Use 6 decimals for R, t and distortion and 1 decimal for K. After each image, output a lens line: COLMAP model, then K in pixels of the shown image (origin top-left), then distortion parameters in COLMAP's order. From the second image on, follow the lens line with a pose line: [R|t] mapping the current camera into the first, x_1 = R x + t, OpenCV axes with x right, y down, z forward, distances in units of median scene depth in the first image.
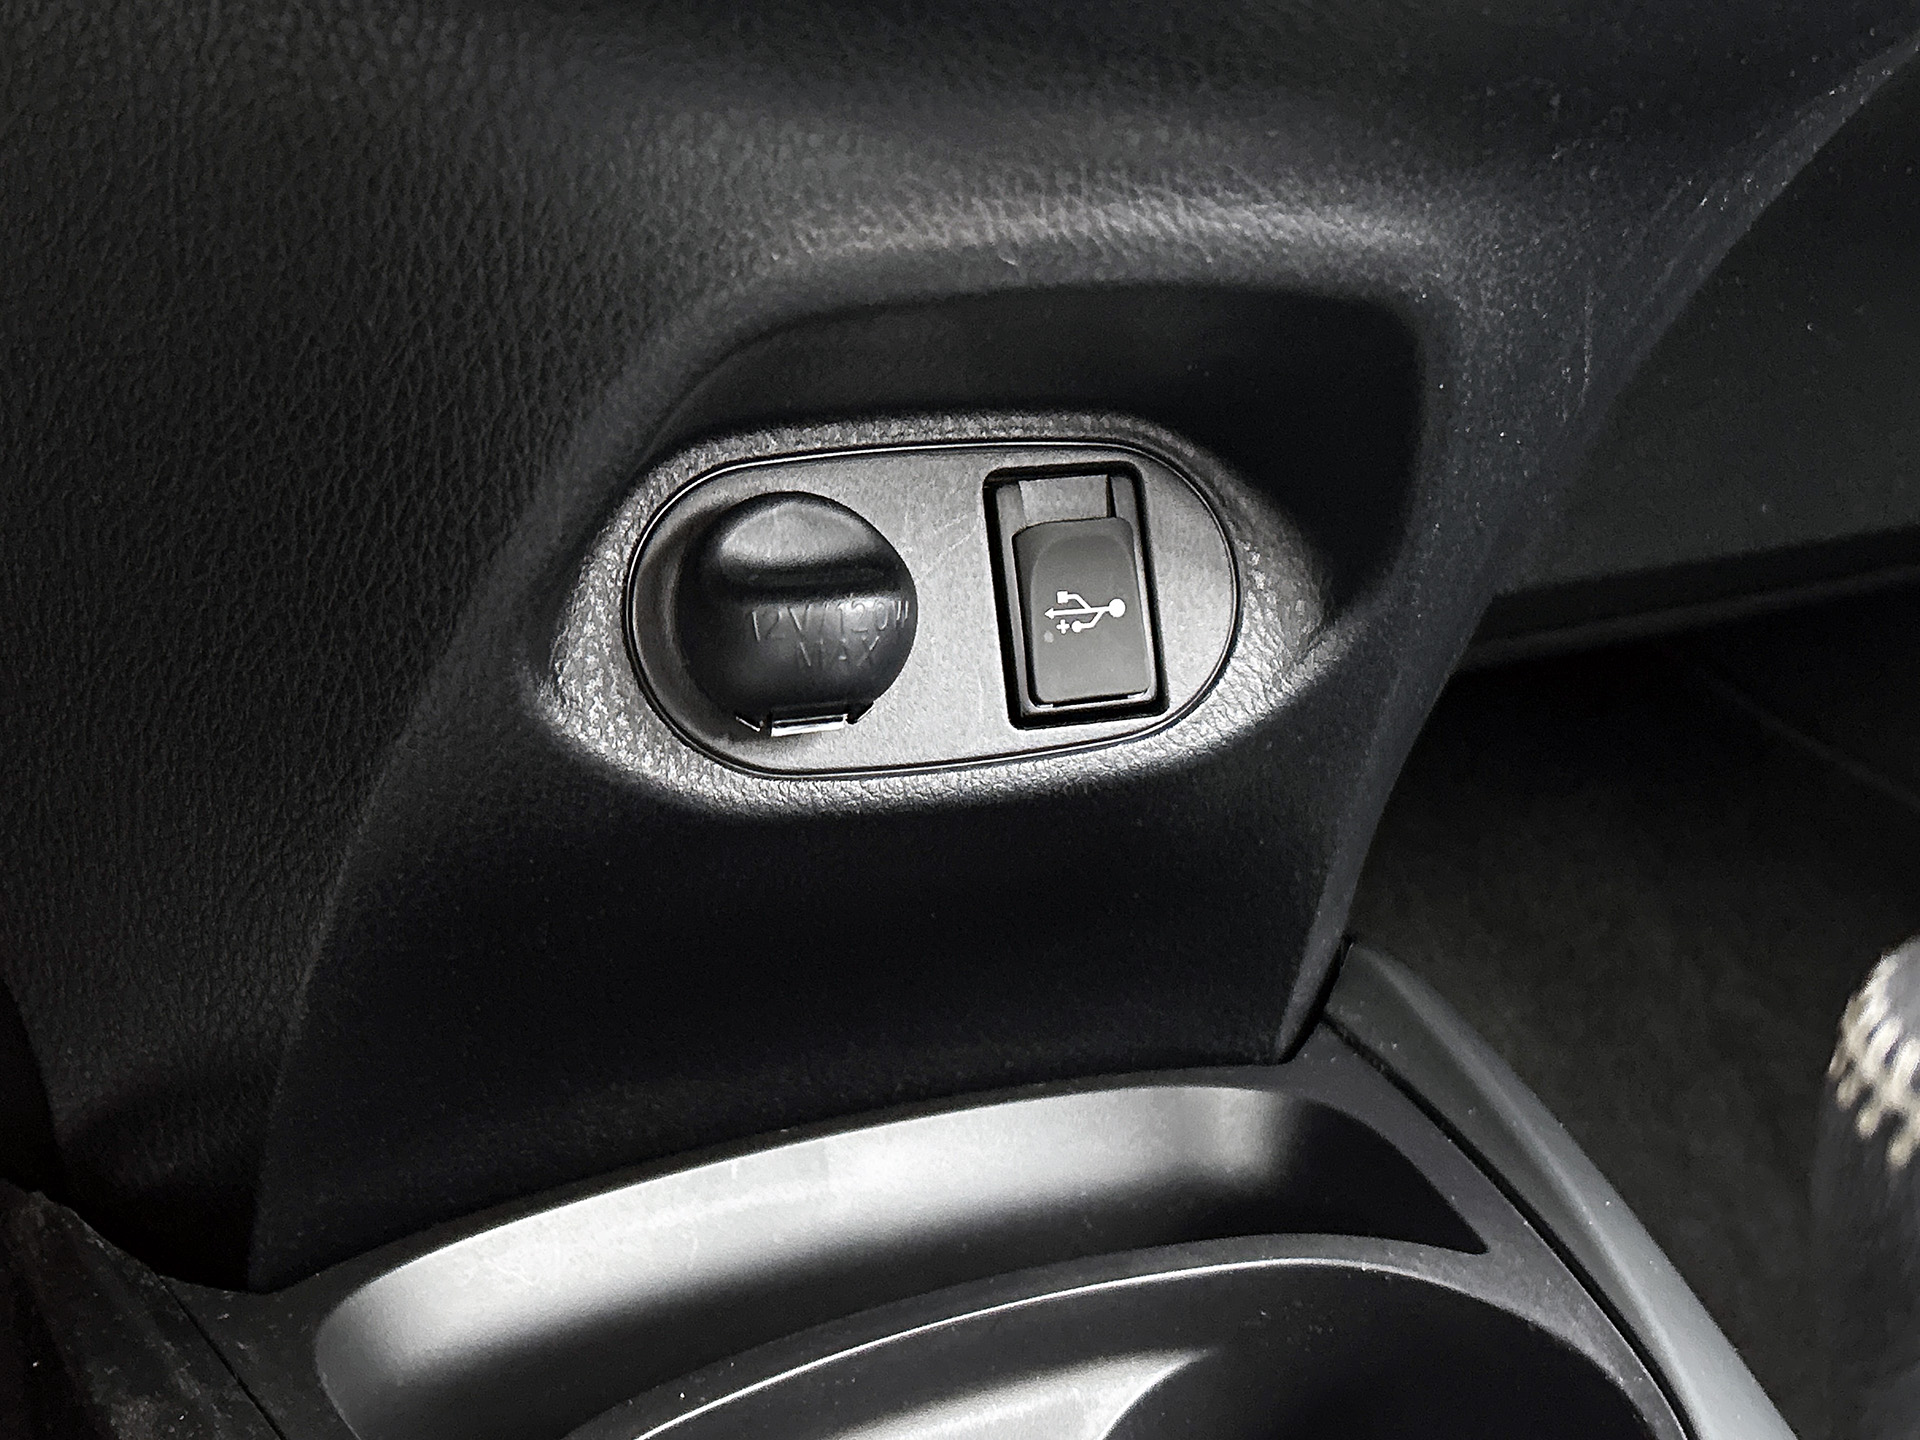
lens RADIAL K [[2406.5, 0, 960.0], [0, 2406.5, 720.0], [0, 0, 1]] dist [0.189170, -0.599570]
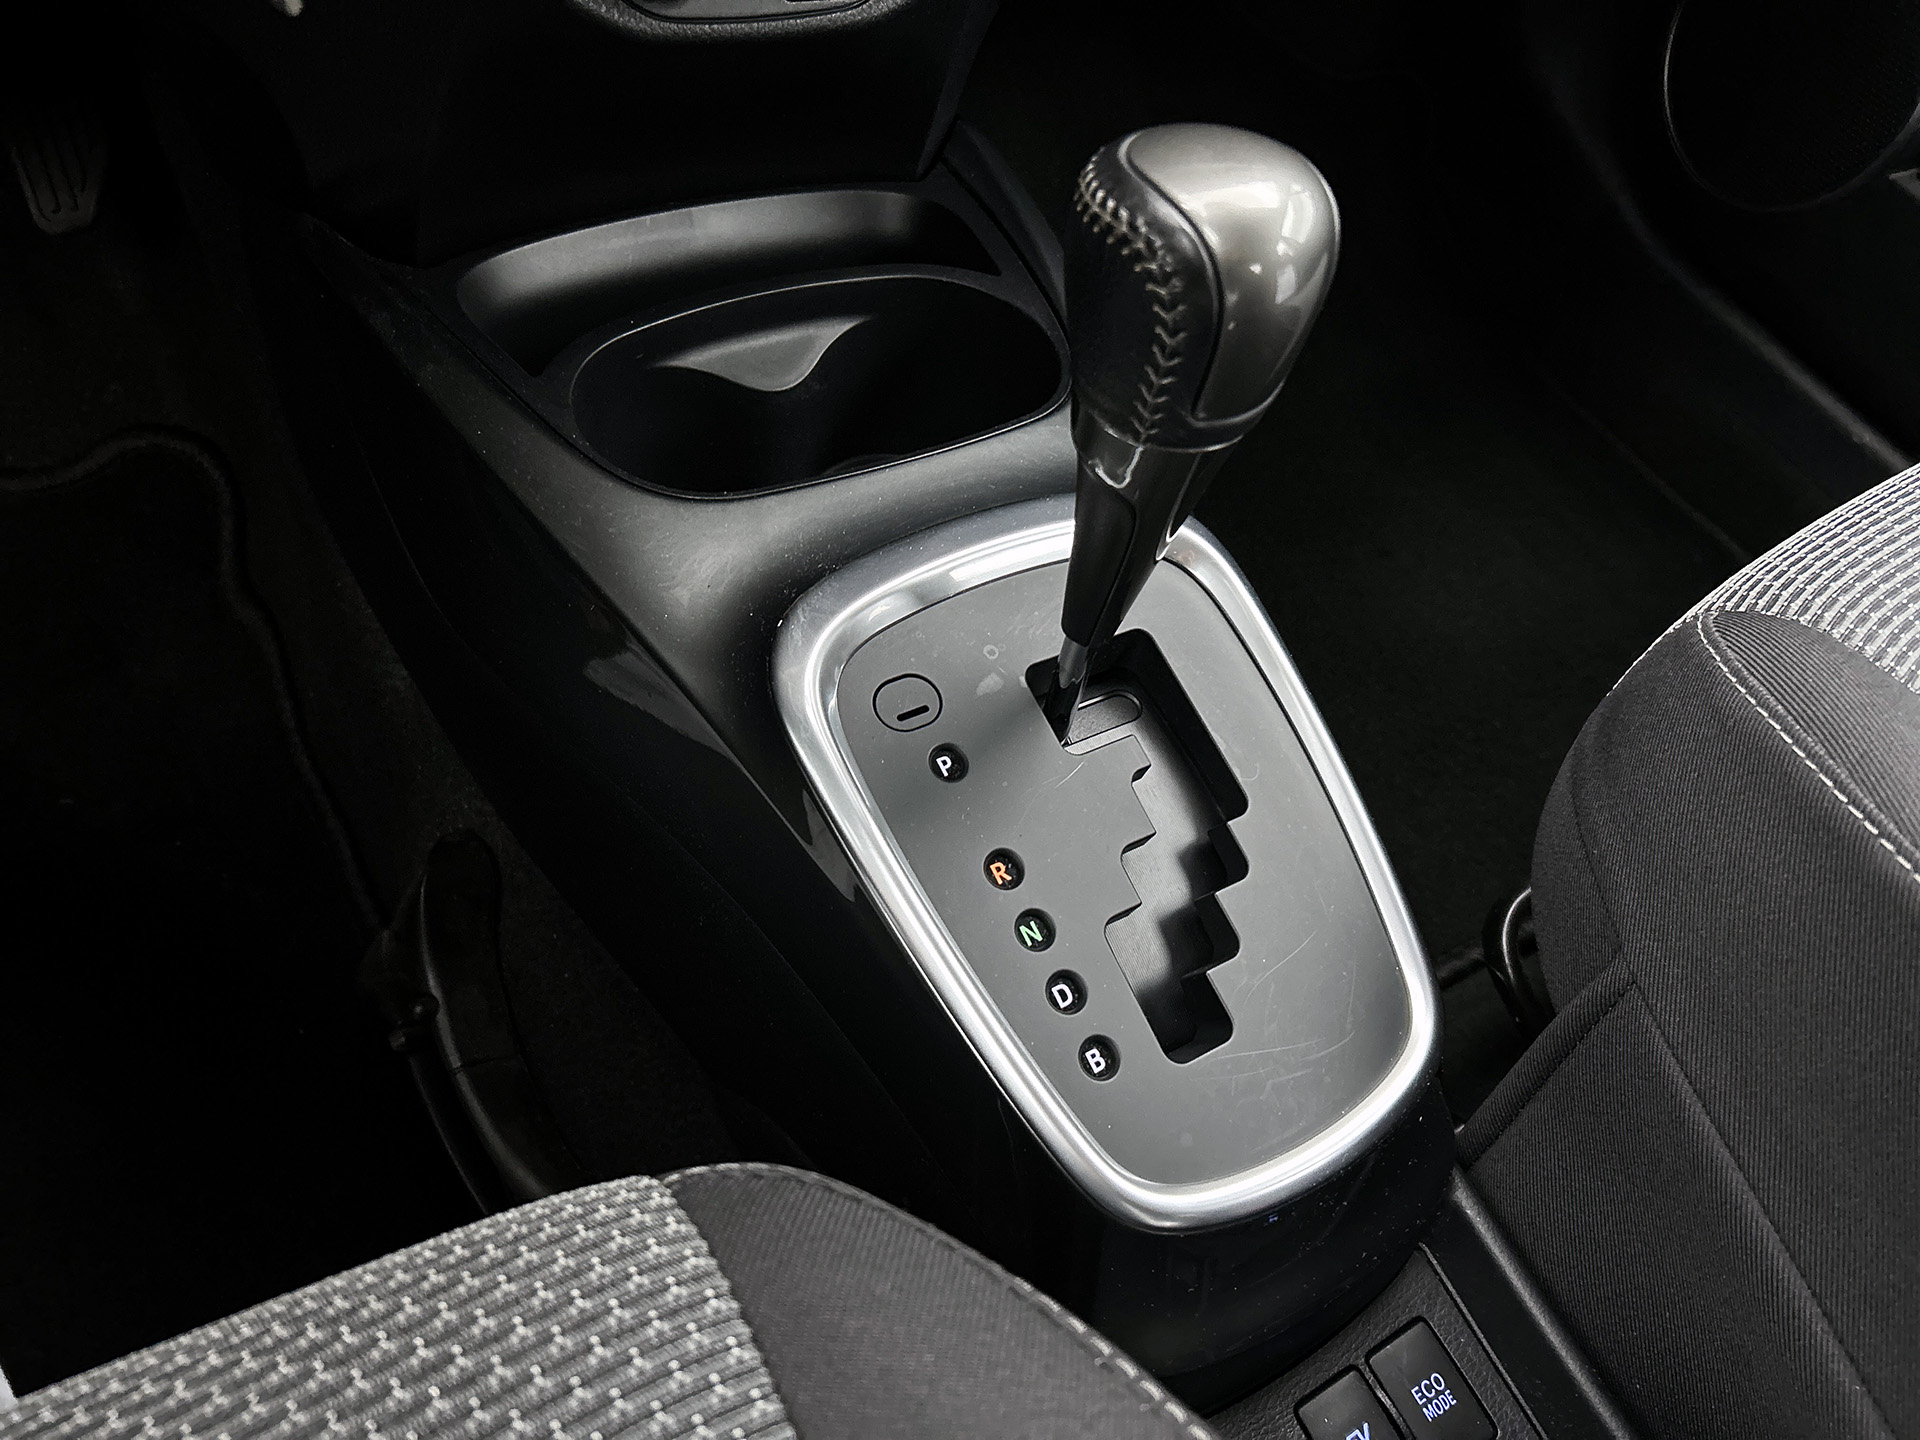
lens RADIAL K [[1450.9, 0, 983.3], [0, 1450.9, 717.6], [0, 0, 1]] dist [0.001007, -0.000842]
pose [[0.989114, 0.001665, 0.147139, 0.006890], [-0.072218, 0.876721, 0.475547, -0.053369], [-0.128208, -0.480997, 0.867297, -0.324048]]
